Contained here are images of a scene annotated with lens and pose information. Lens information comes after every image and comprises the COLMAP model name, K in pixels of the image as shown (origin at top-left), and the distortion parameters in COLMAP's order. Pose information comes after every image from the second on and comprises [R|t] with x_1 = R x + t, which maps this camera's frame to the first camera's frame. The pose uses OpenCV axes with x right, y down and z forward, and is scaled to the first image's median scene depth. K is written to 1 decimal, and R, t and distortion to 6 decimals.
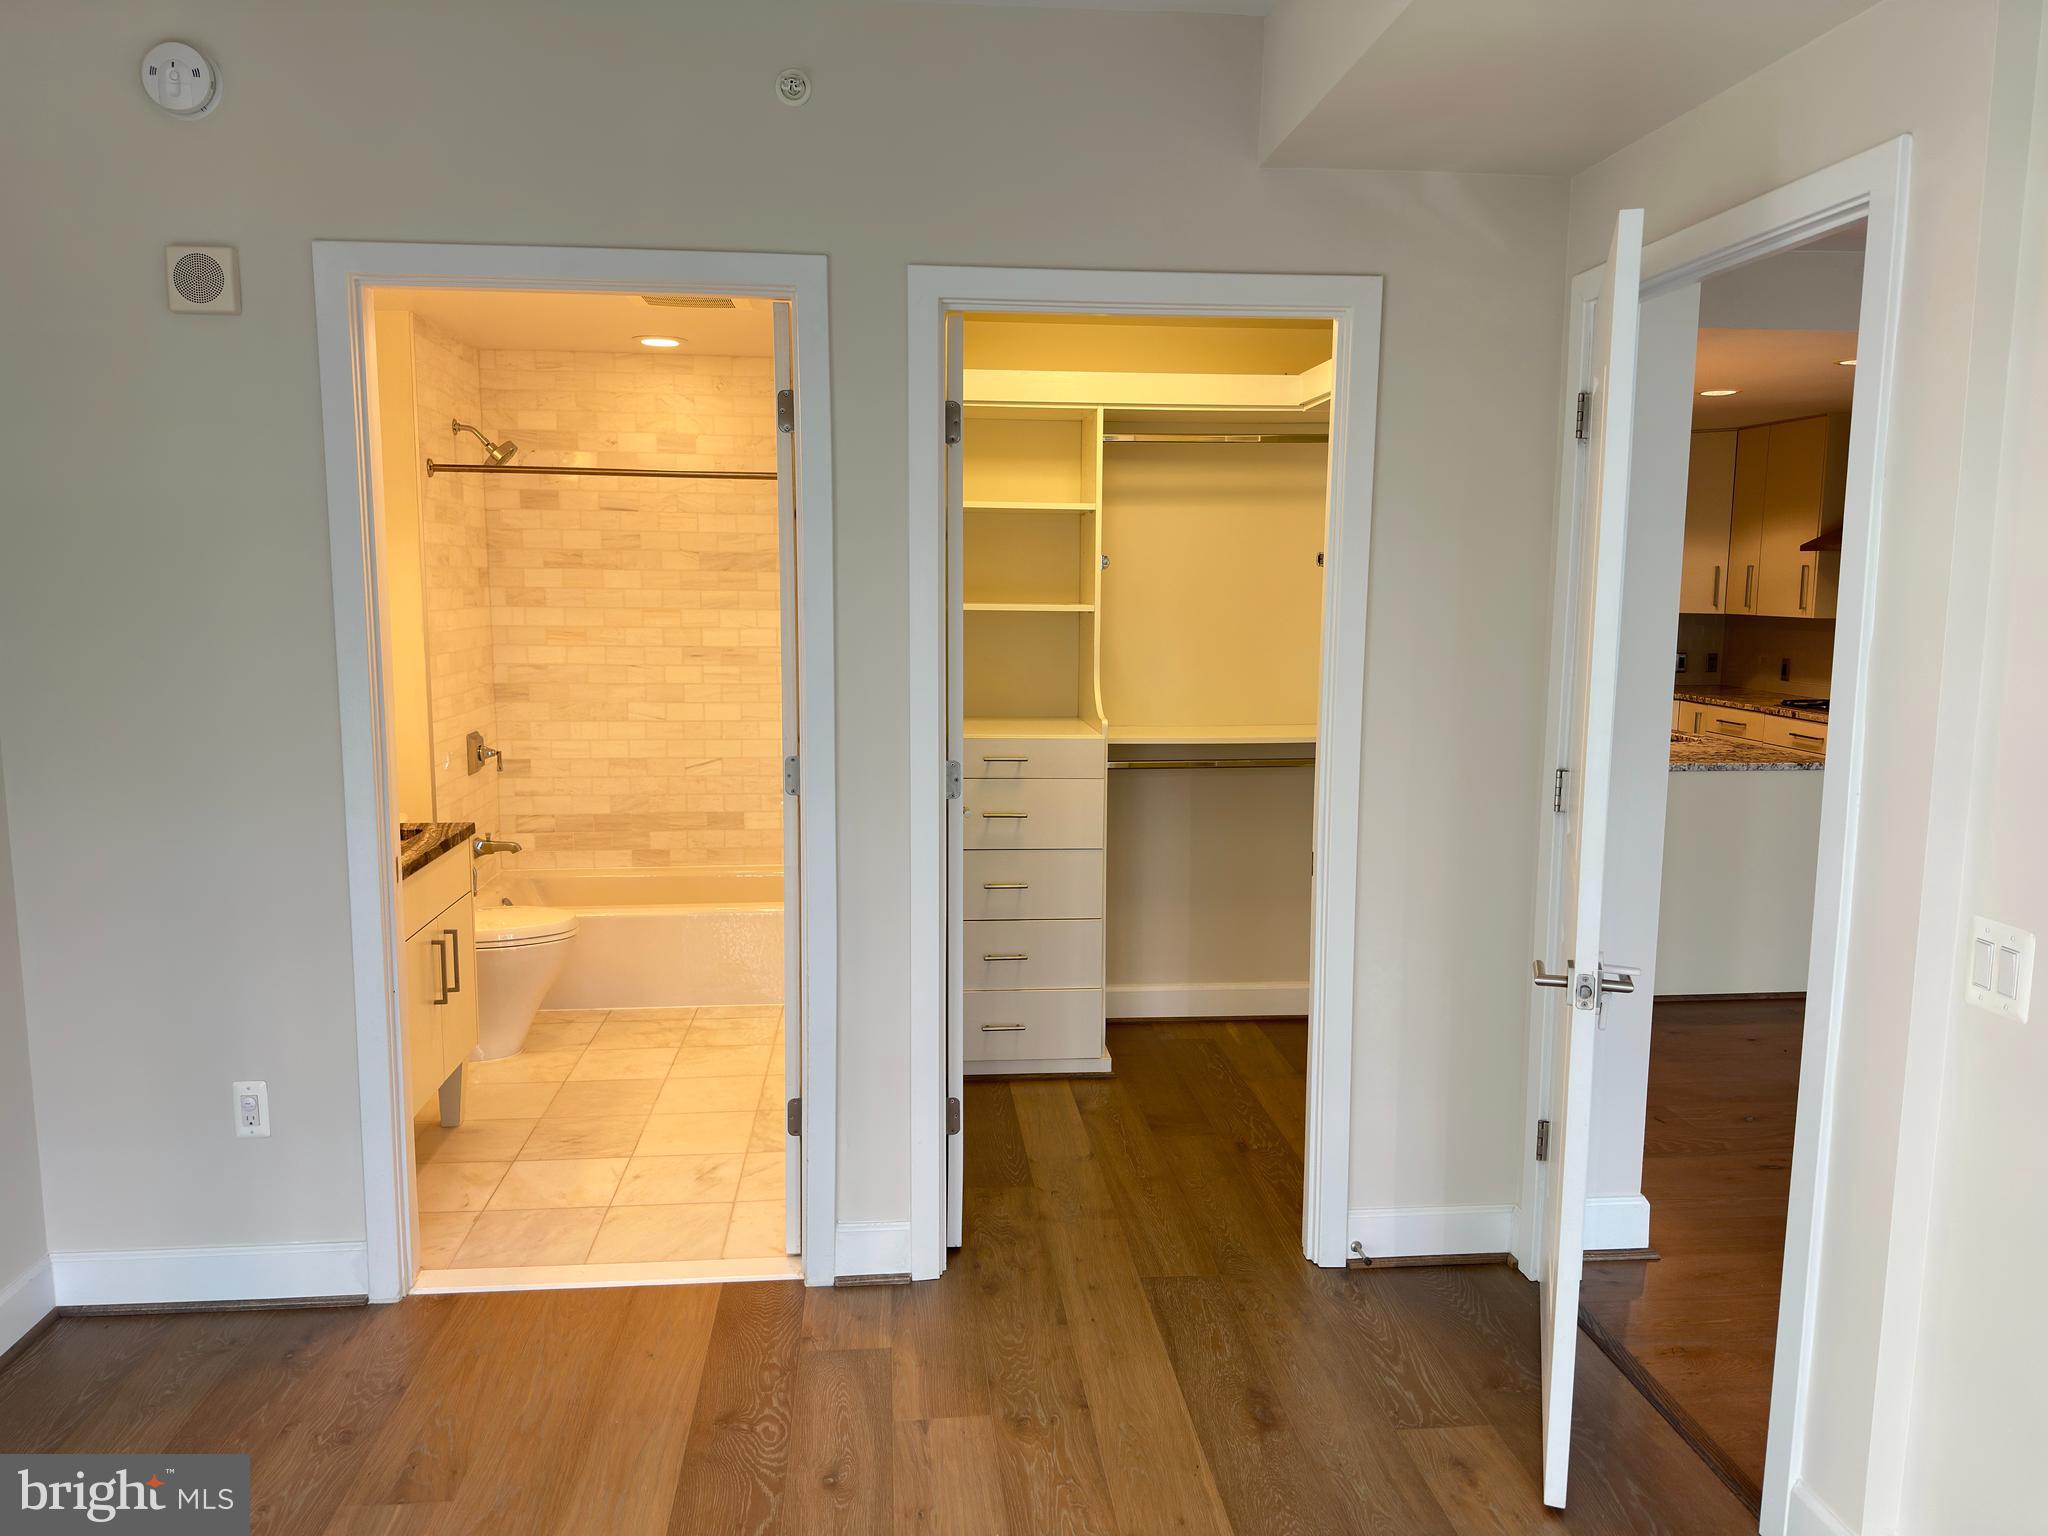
lens RADIAL K [[1430.0, 0, 1029.7], [0, 1430.0, 774.1], [0, 0, 1]] dist [0.038778, -0.057113]
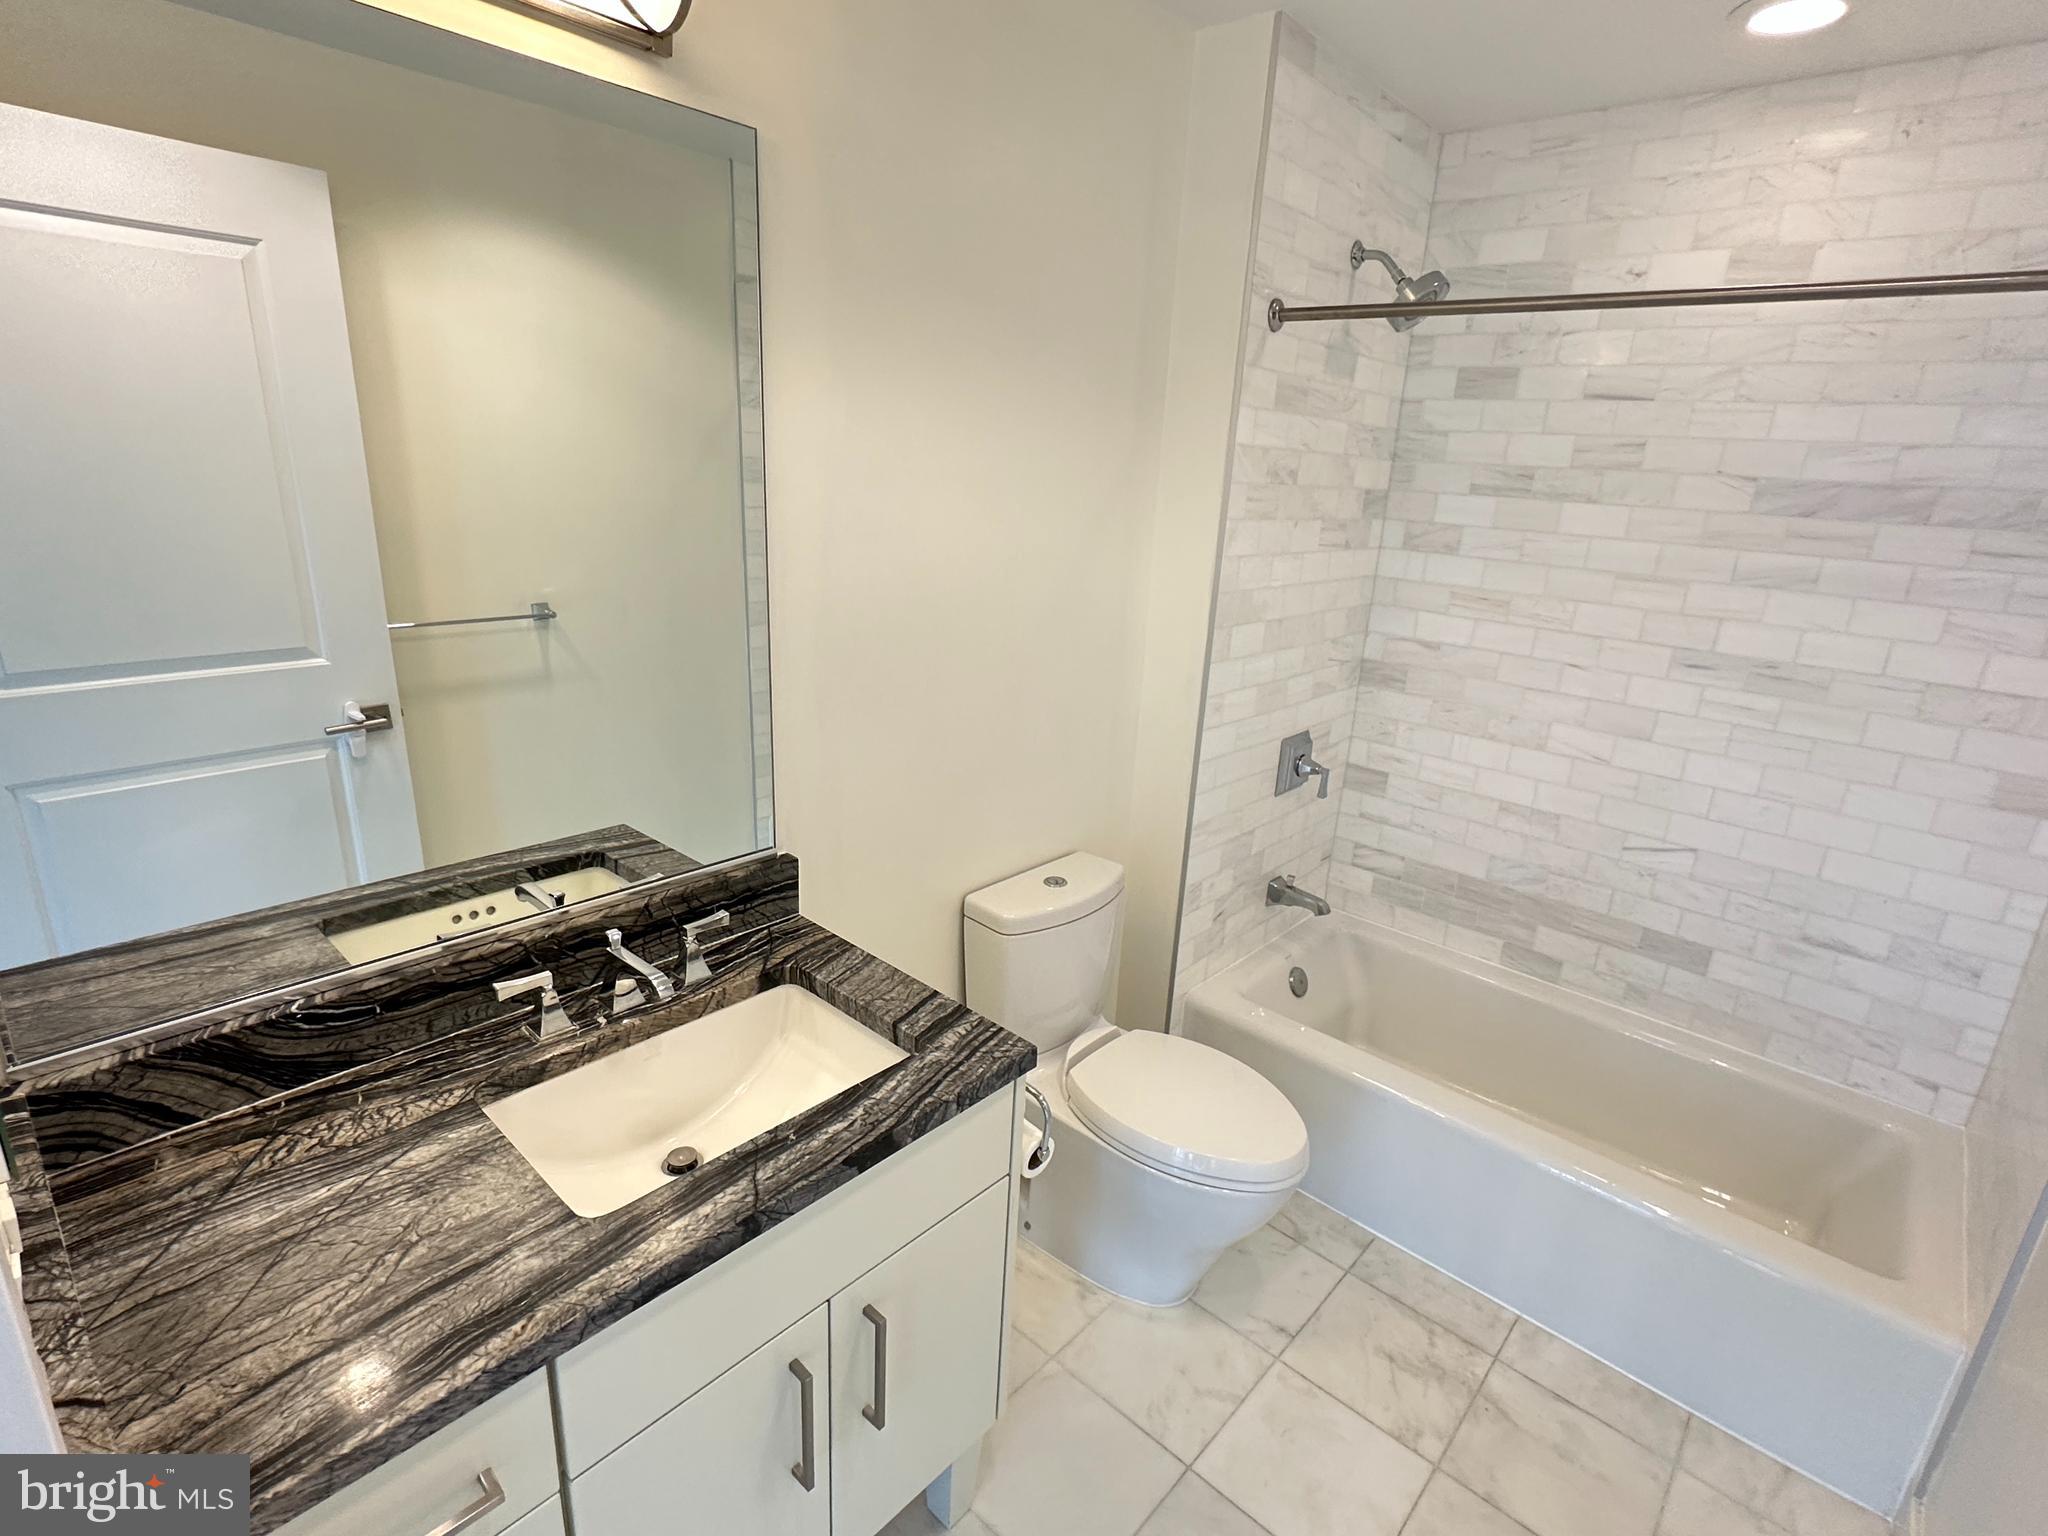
lens RADIAL K [[1020.0, 0, 1035.6], [0, 1020.0, 786.5], [0, 0, 1]] dist [-0.000861, 0.005813]
pose [[0.684399, 0.249724, -0.685009, -0.124420], [-0.147649, 0.967519, 0.205197, -0.081646], [0.714002, -0.039296, 0.699040, 0.533880]]
